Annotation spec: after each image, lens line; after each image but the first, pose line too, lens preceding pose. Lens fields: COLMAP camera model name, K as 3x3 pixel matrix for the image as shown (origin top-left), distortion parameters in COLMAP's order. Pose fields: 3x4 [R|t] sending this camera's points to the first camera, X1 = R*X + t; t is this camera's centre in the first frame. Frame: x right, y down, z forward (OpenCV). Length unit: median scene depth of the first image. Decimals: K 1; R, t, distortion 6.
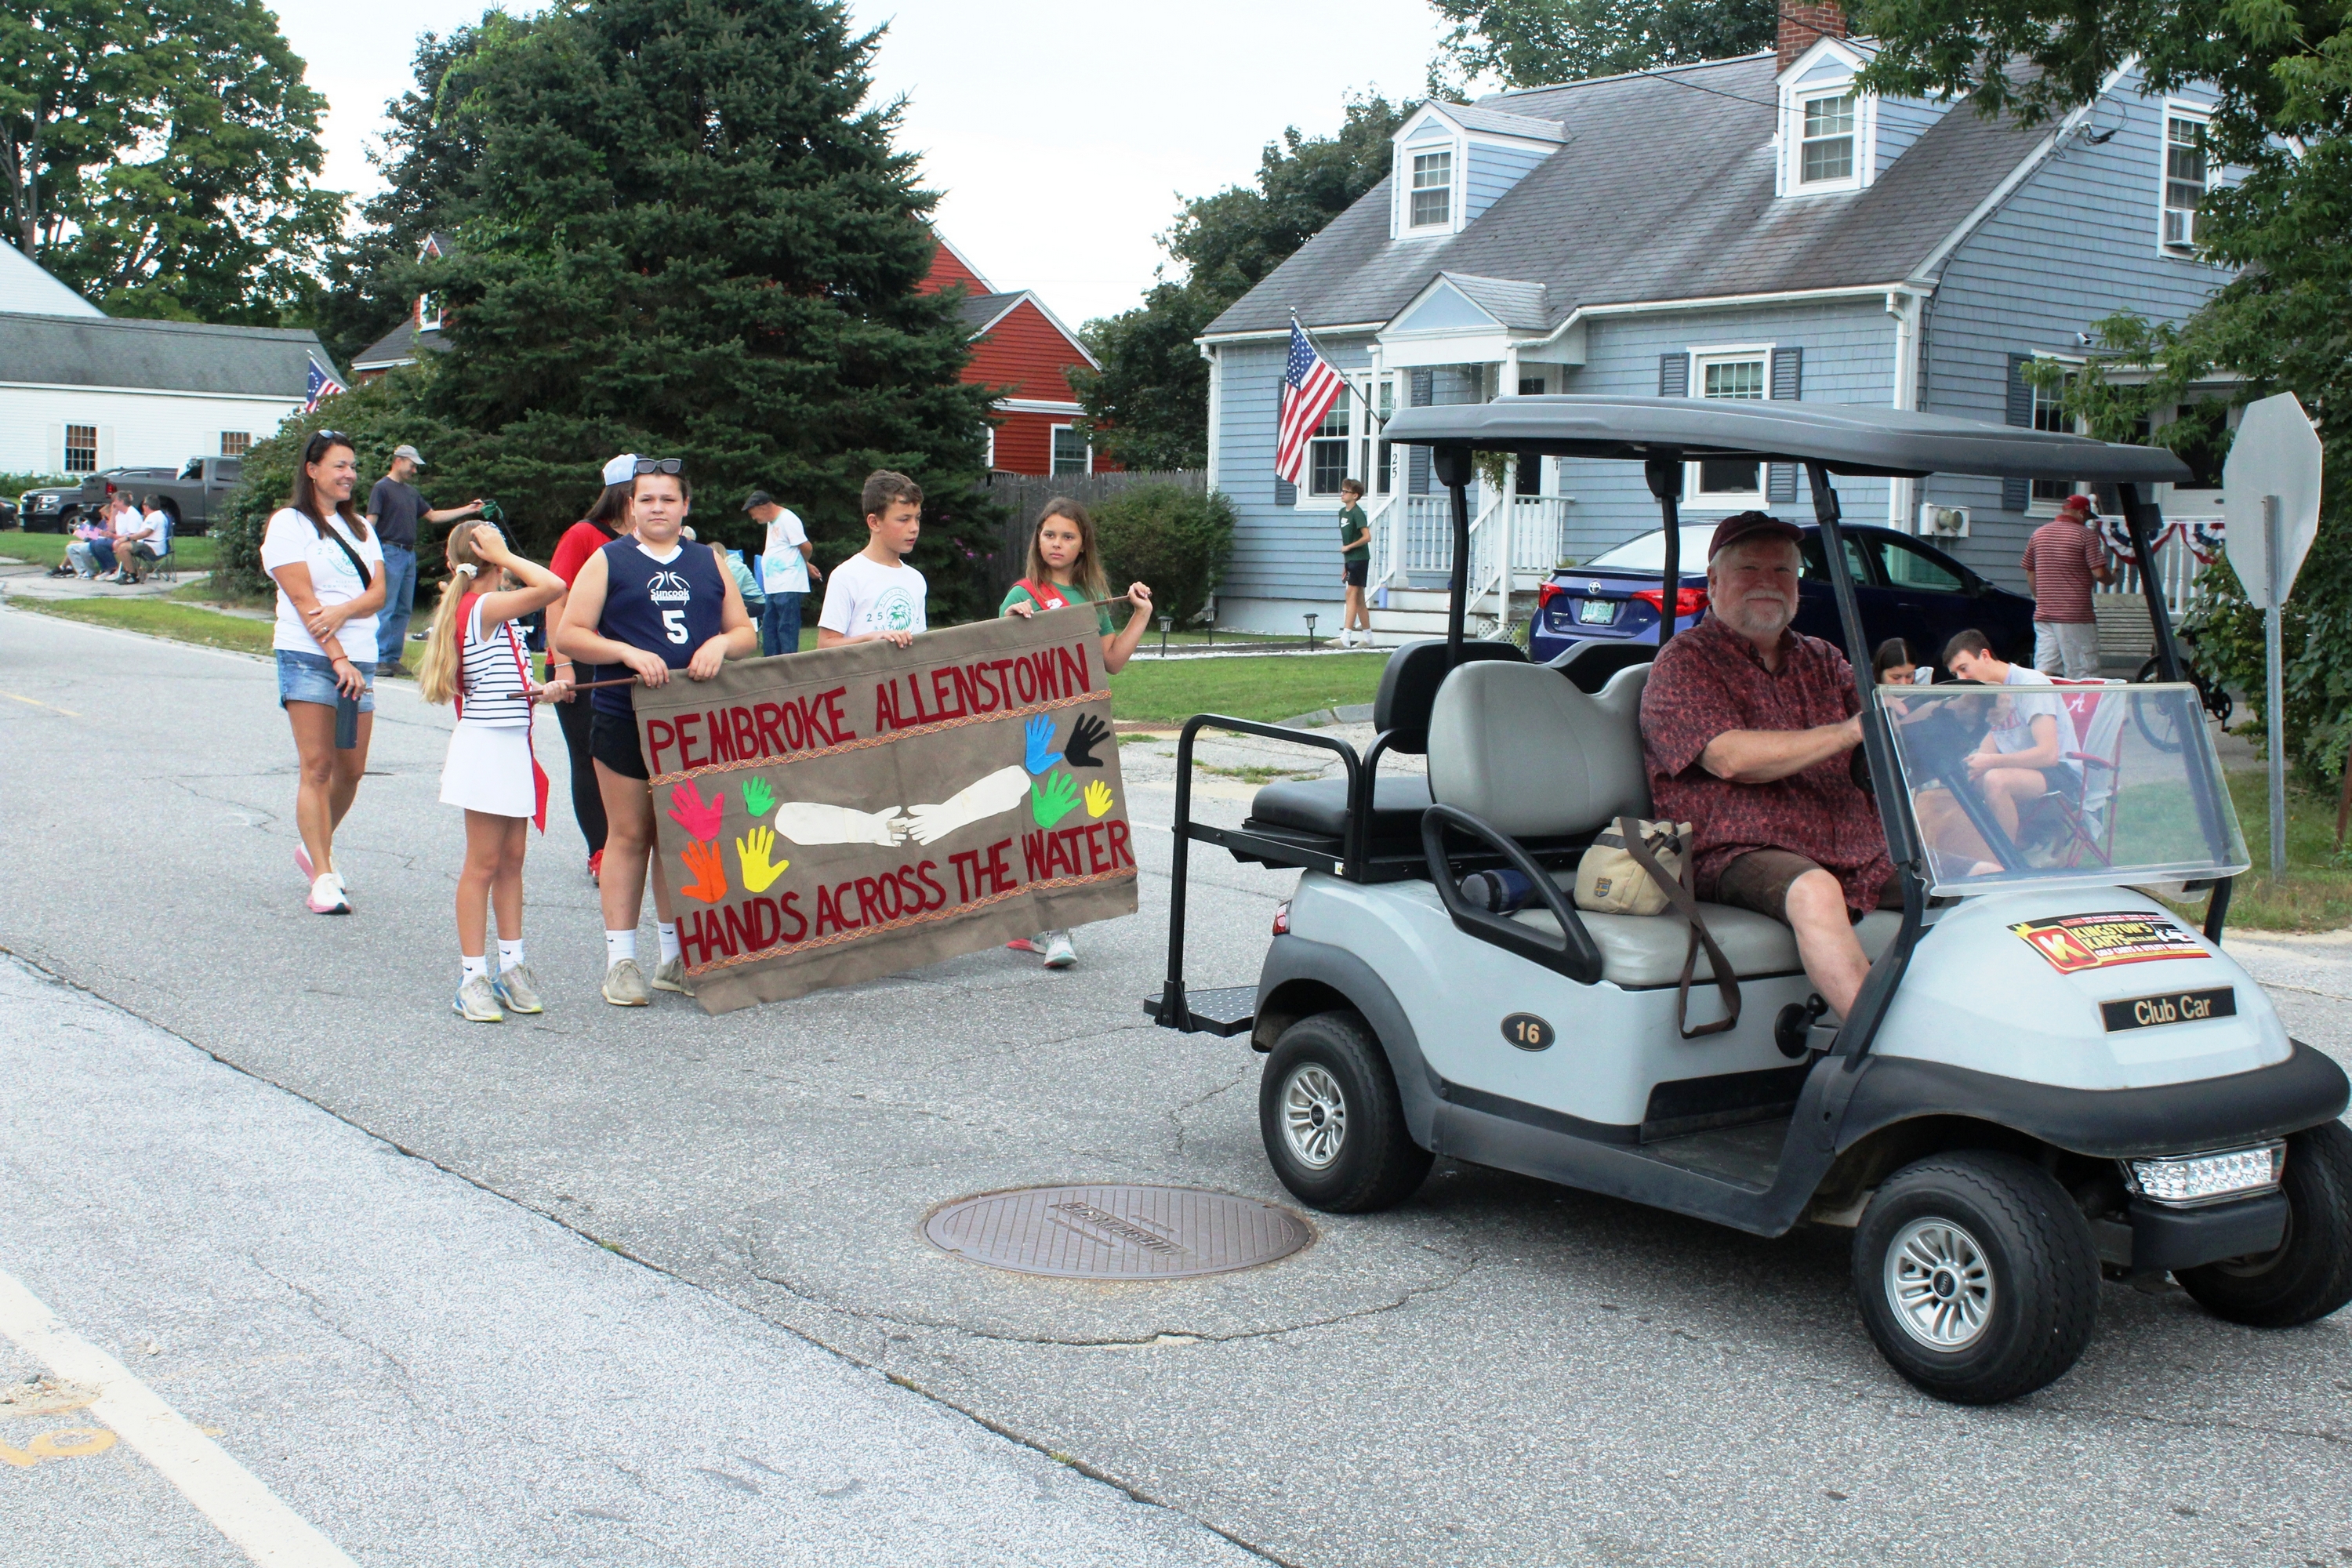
lens RADIAL K [[2979.4, 0, 1196.4], [0, 2979.4, 768.4], [0, 0, 1]] dist [-0.103170, 0.201358]
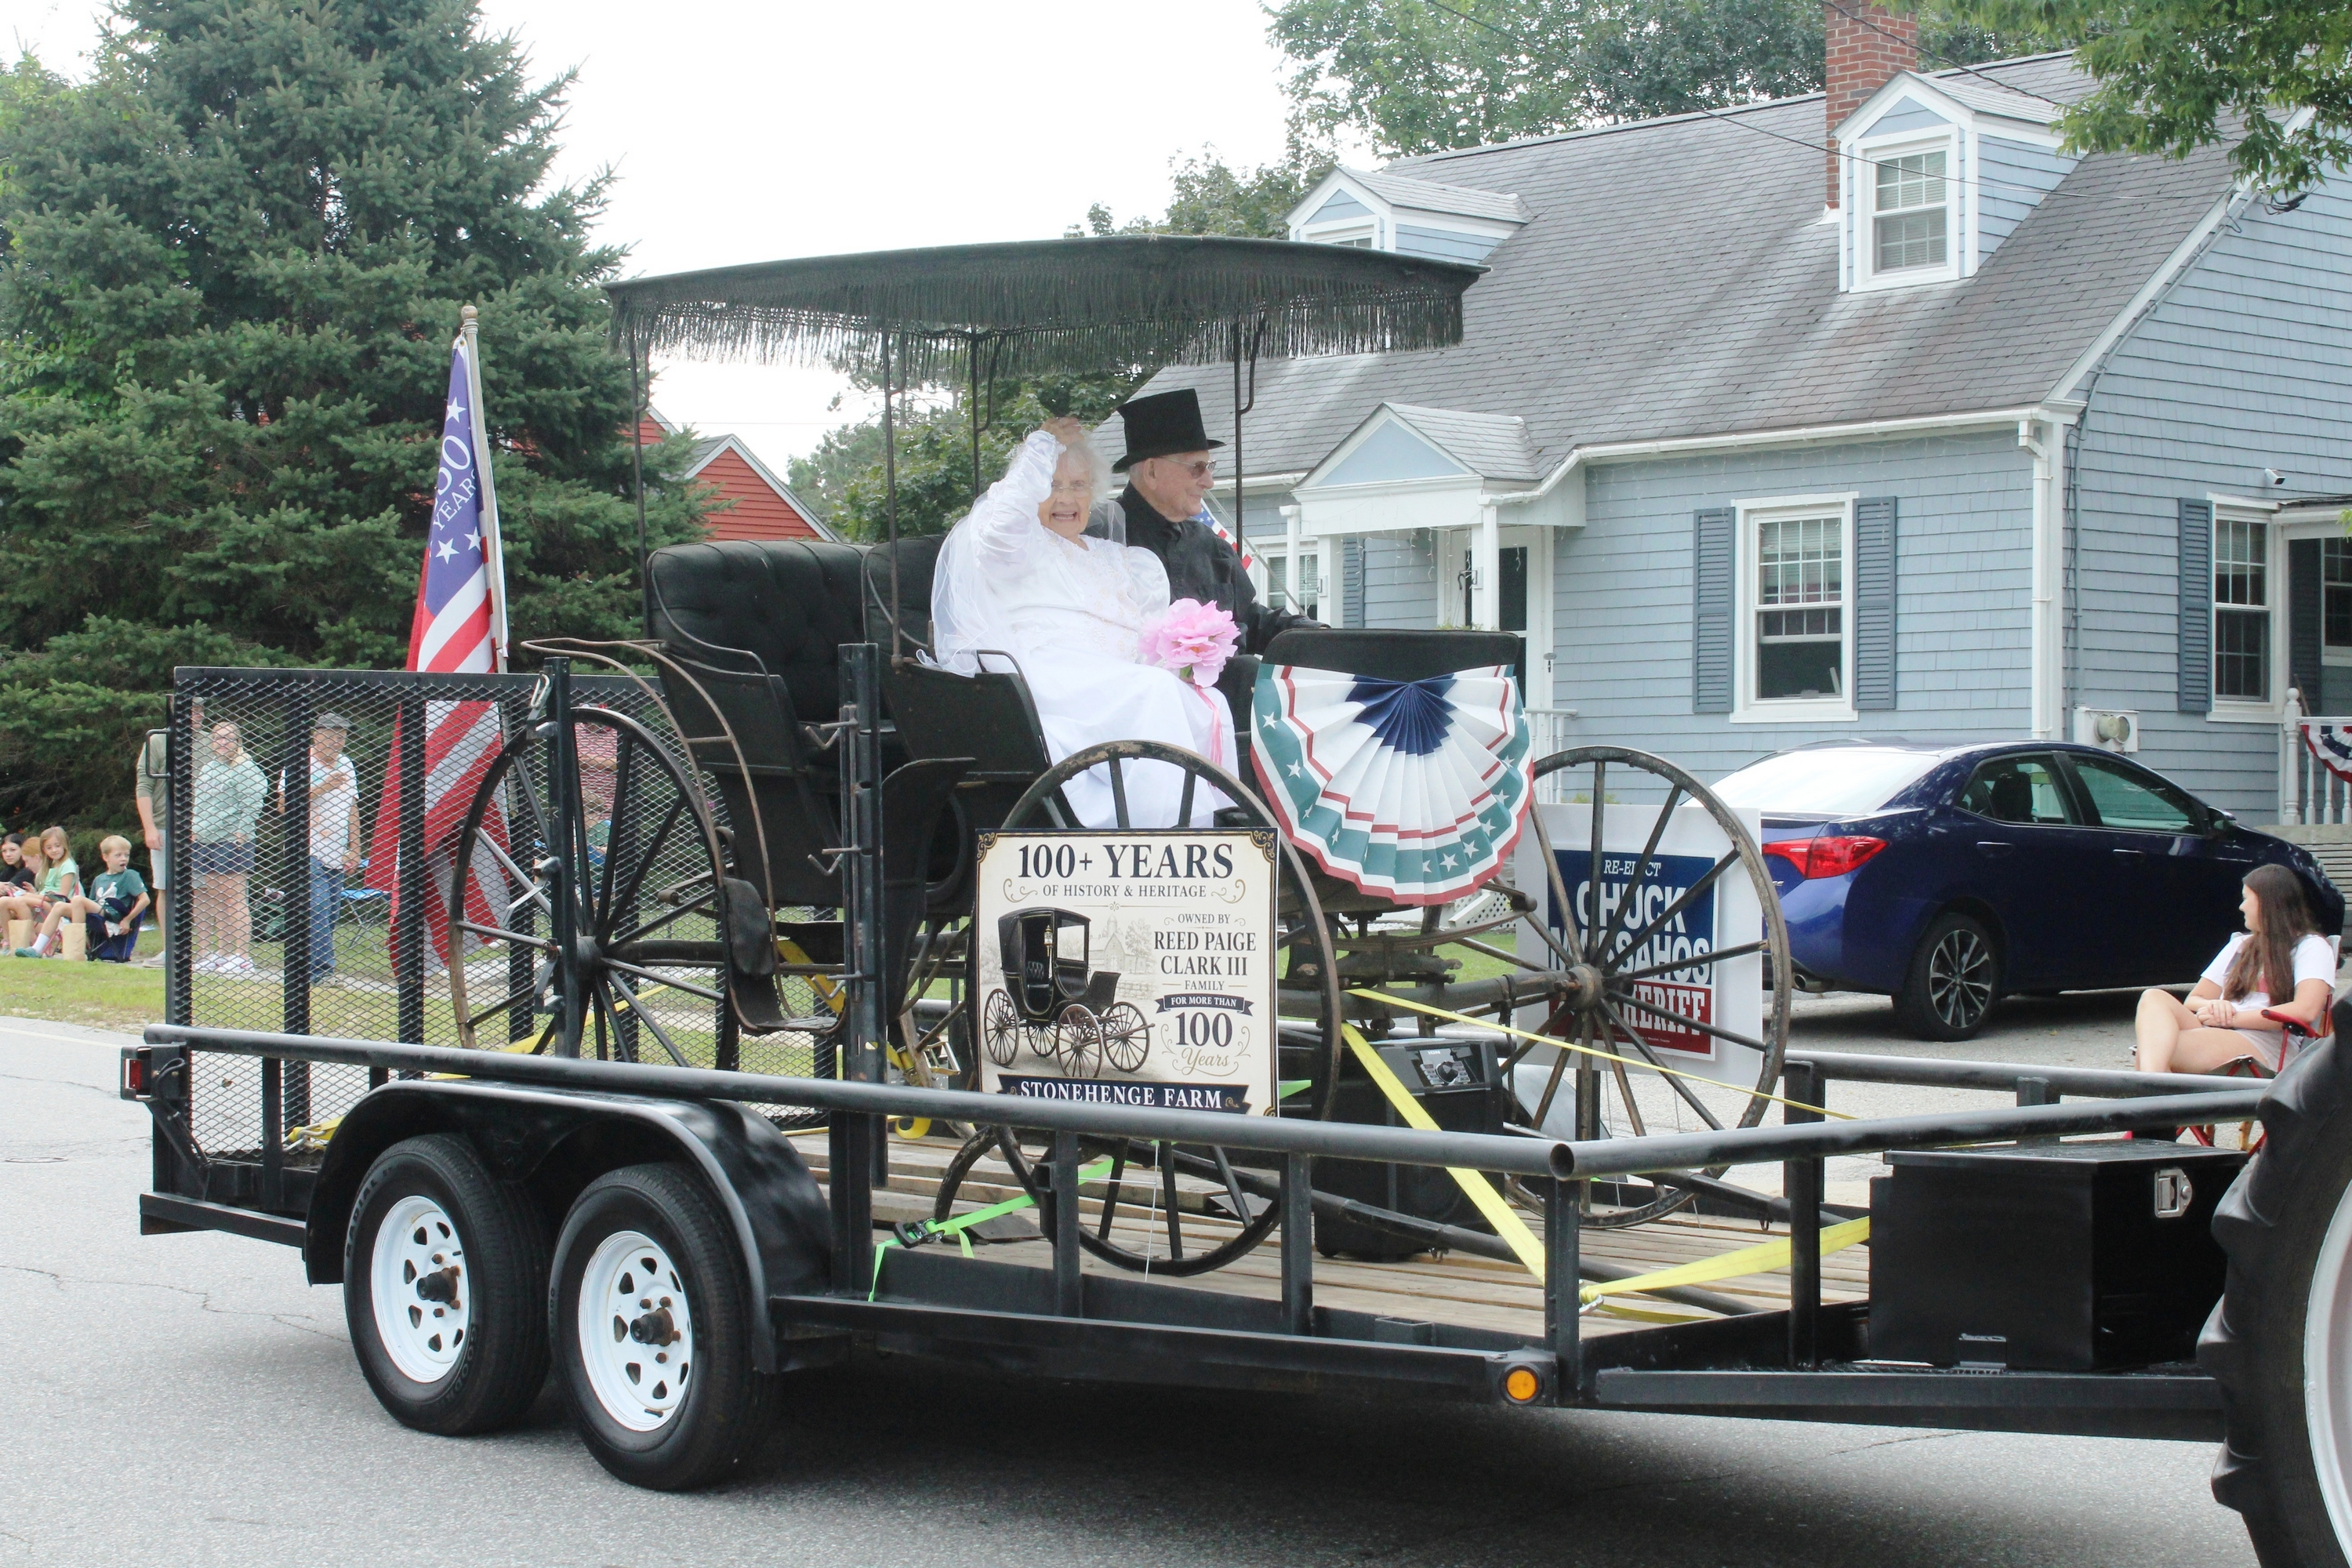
lens RADIAL K [[4099.2, 0, 1200.5], [0, 4099.2, 753.2], [0, 0, 1]] dist [-0.021185, 0.269439]
pose [[0.996286, -0.022728, 0.083053, -0.043005], [0.029272, 0.996488, -0.078448, -0.004733], [-0.080978, 0.080588, 0.993453, 0.016735]]
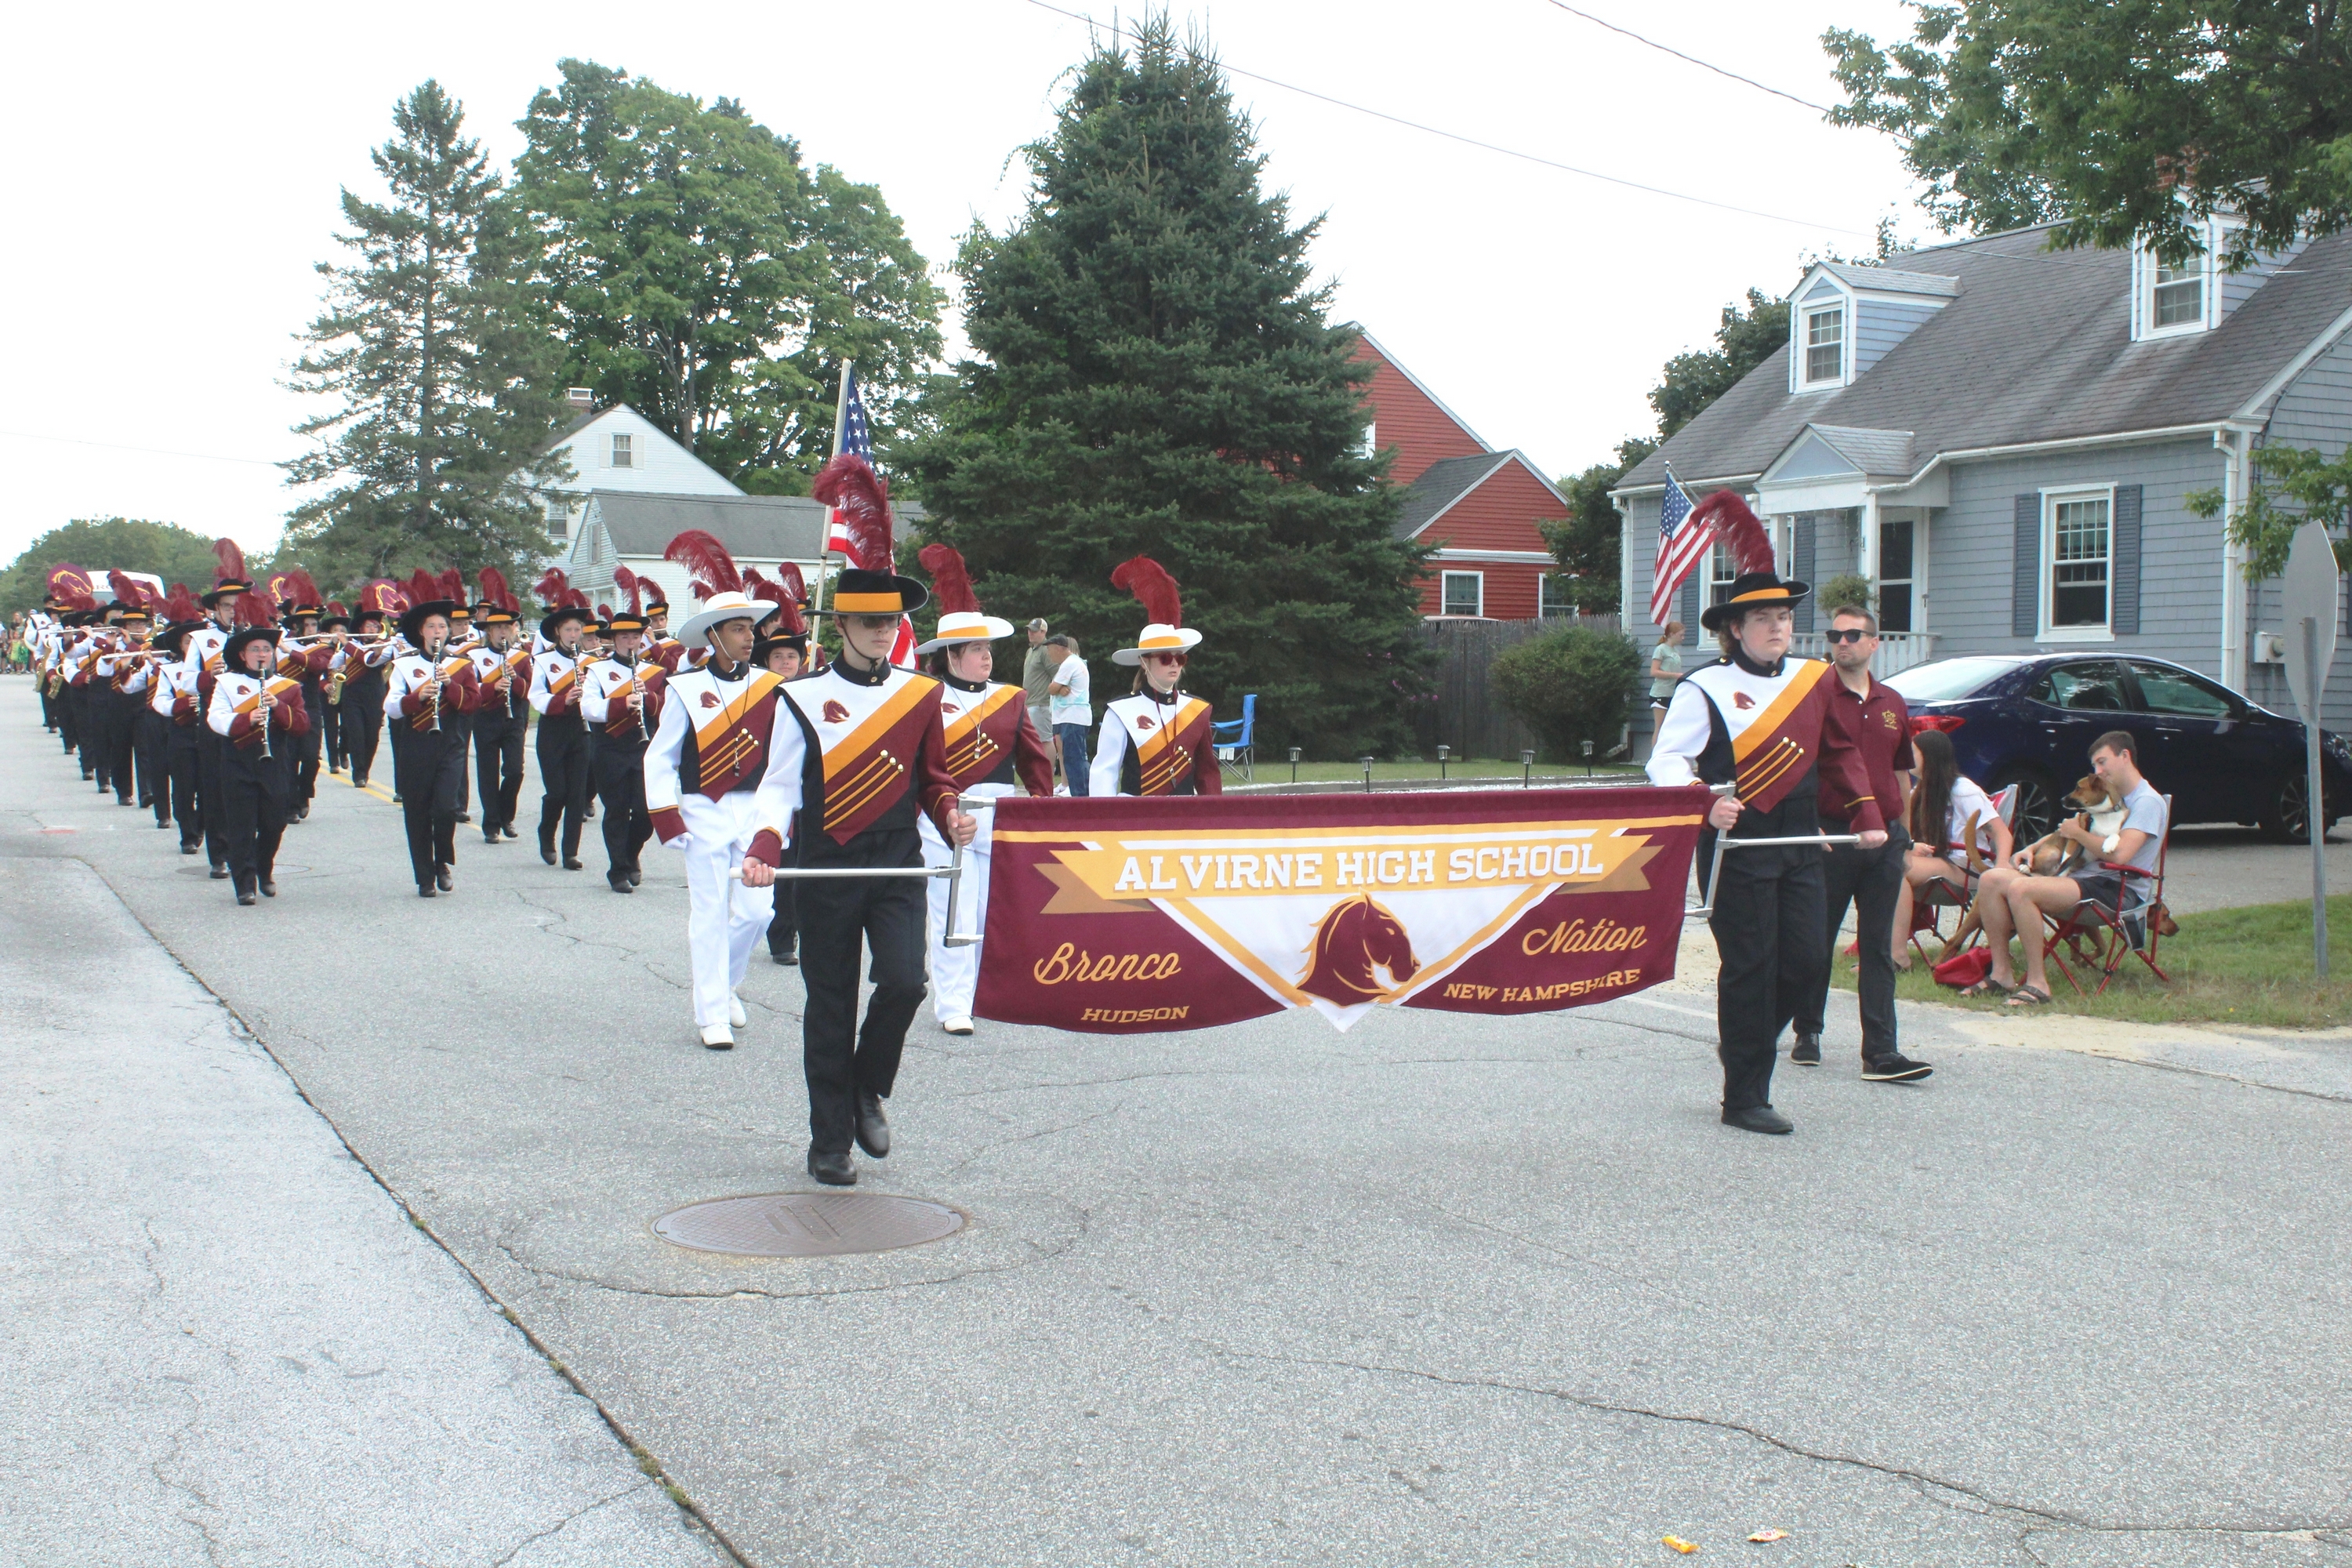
lens RADIAL K [[2845.8, 0, 1195.7], [0, 2845.8, 772.8], [0, 0, 1]] dist [-0.107367, 0.189828]
pose [[0.976701, -0.008707, -0.214426, 0.076939], [-0.001119, 0.998956, -0.045661, 0.003828], [0.214600, 0.044837, 0.975672, -0.027775]]
